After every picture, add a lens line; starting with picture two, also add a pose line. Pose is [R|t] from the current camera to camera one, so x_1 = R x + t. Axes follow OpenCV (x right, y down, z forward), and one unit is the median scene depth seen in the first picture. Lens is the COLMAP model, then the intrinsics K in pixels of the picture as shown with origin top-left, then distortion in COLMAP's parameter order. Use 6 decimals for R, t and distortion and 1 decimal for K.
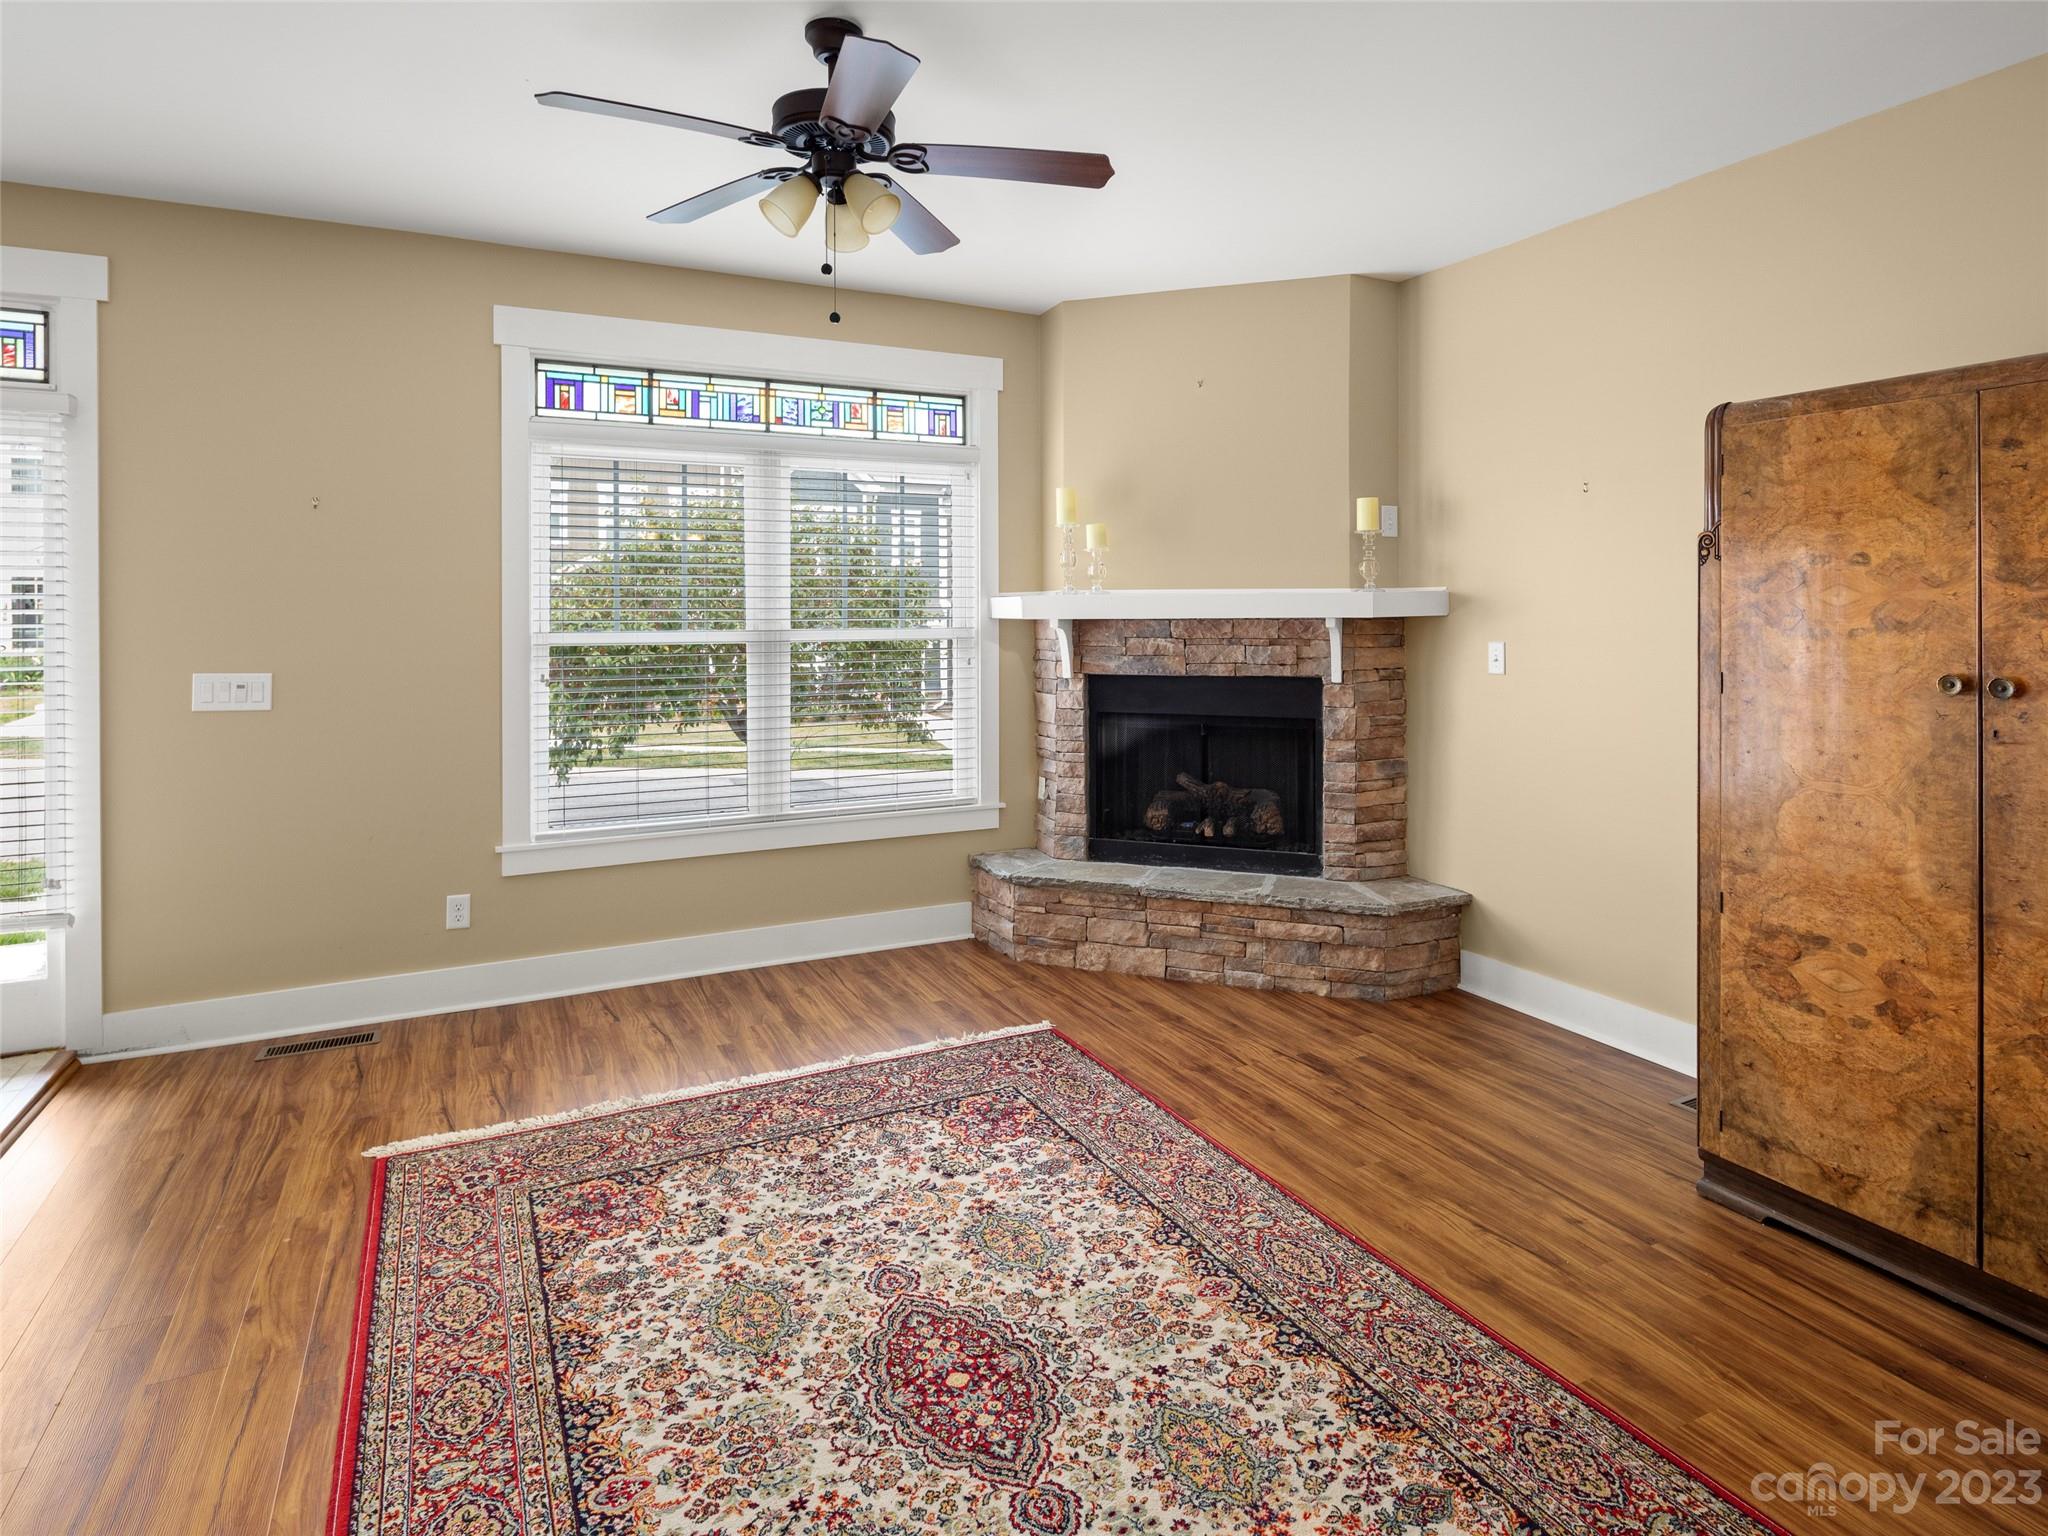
lens RADIAL K [[1131.9, 0, 1031.5], [0, 1131.9, 618.5], [0, 0, 1]] dist [0.007567, -0.007029]
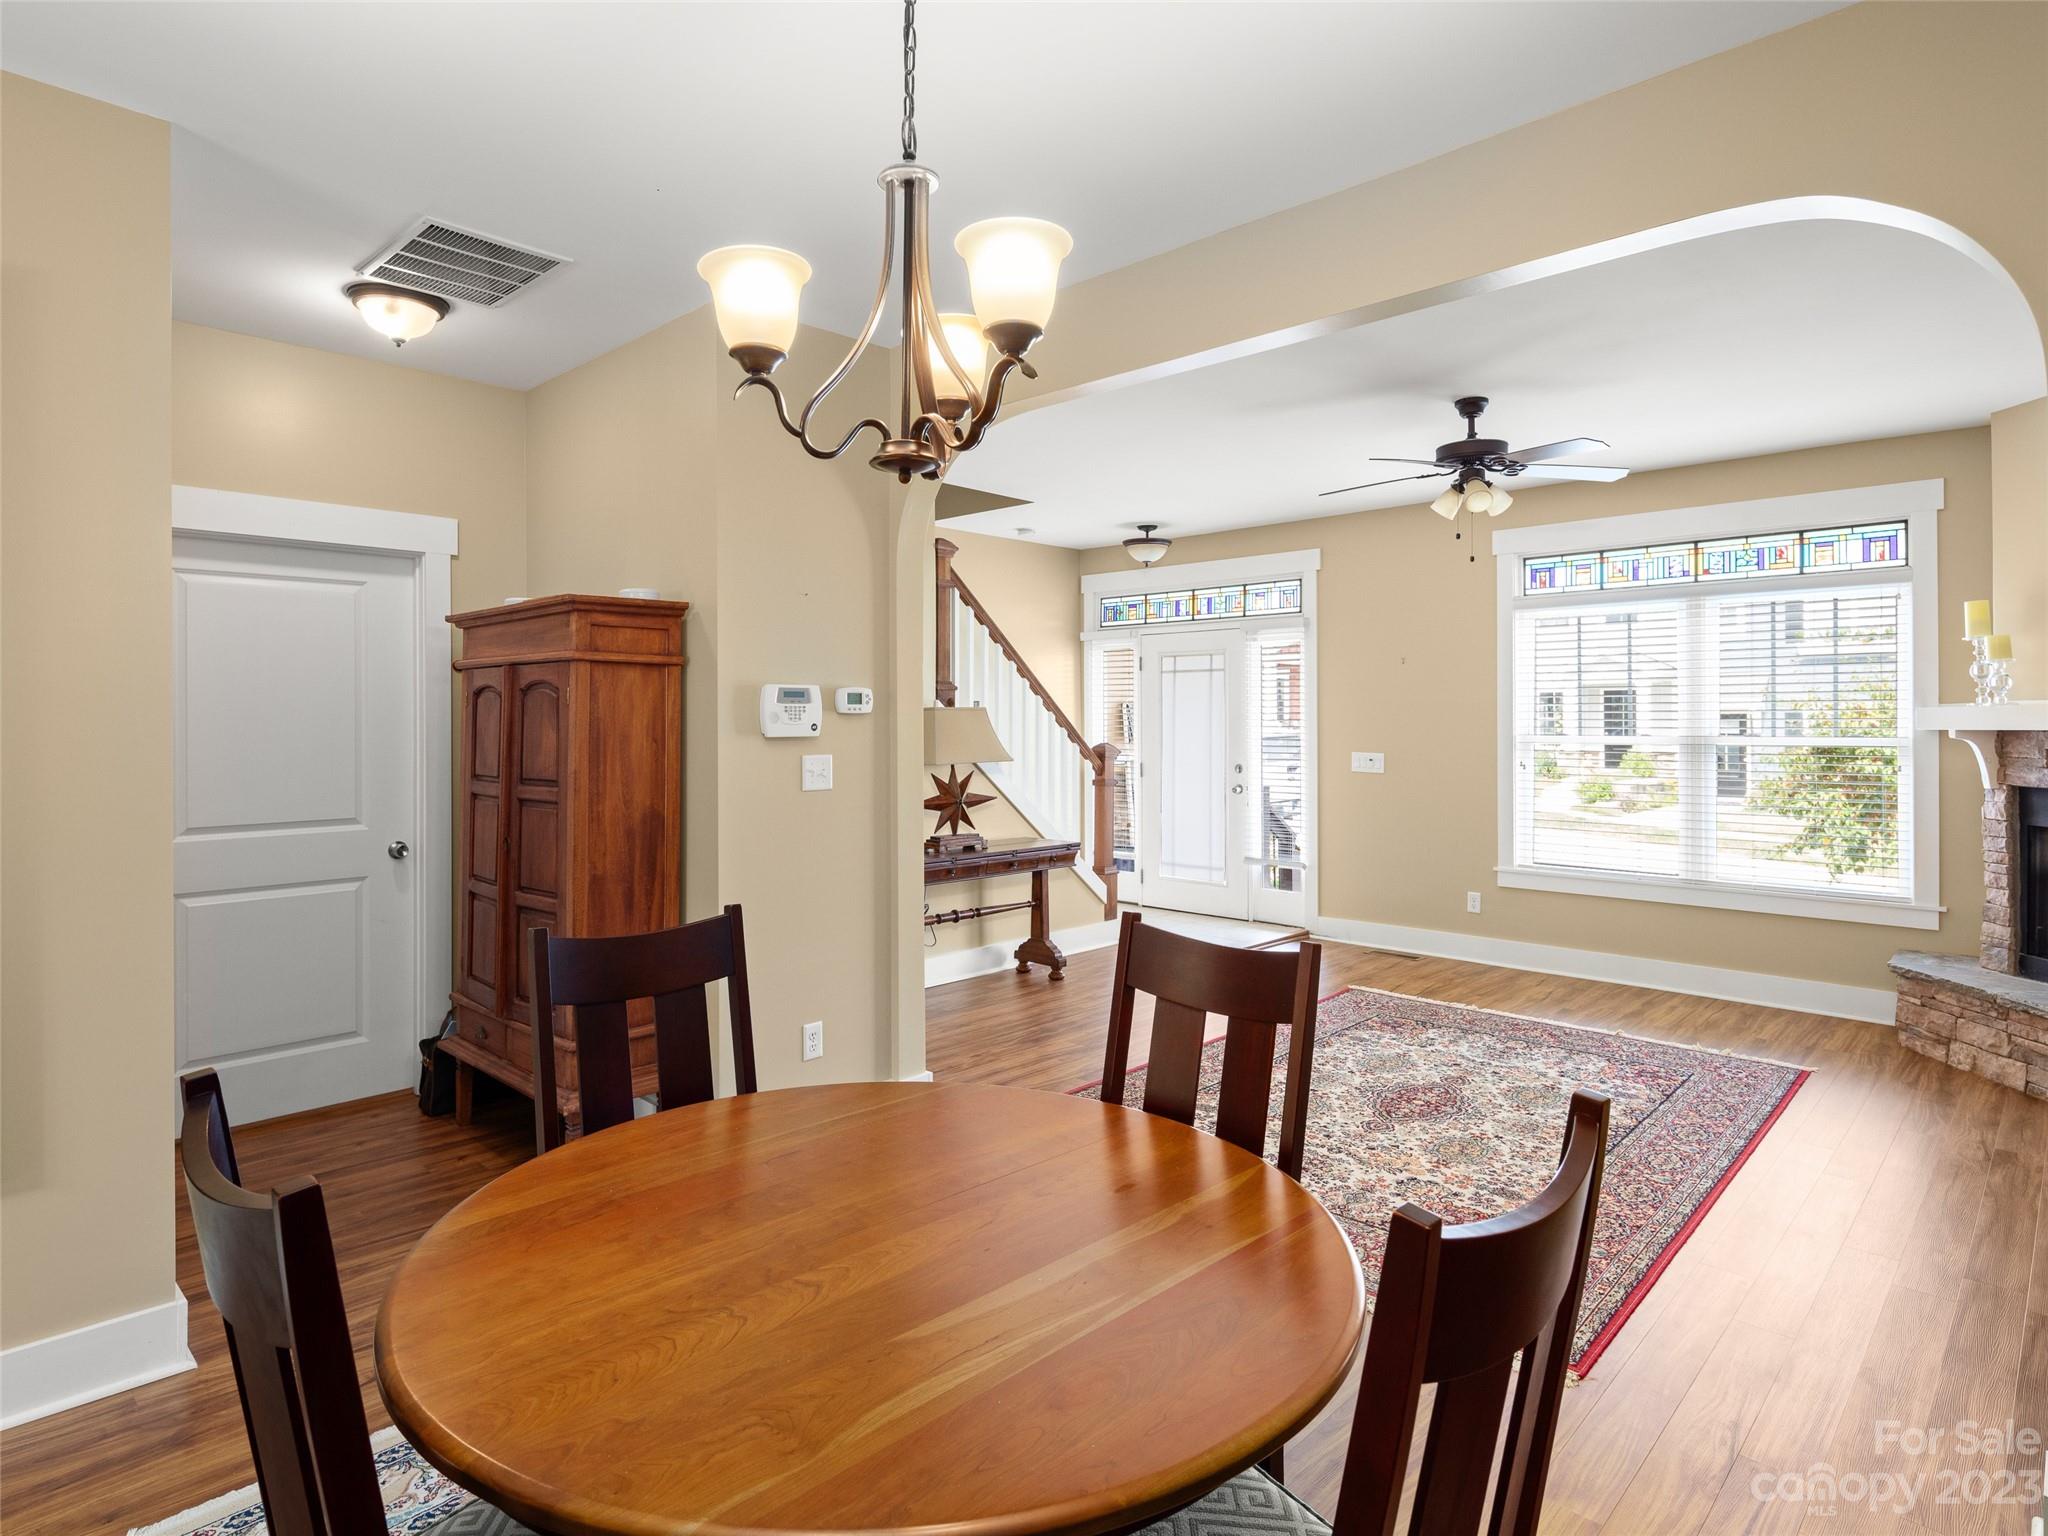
lens RADIAL K [[1131.9, 0, 992.4], [0, 1131.9, 708.7], [0, 0, 1]] dist [0.007567, -0.007029]
pose [[0.321813, -0.004882, -0.946791, 1.058607], [-0.007517, 0.999942, -0.007712, -0.006217], [0.946773, 0.009598, 0.321758, -0.247904]]
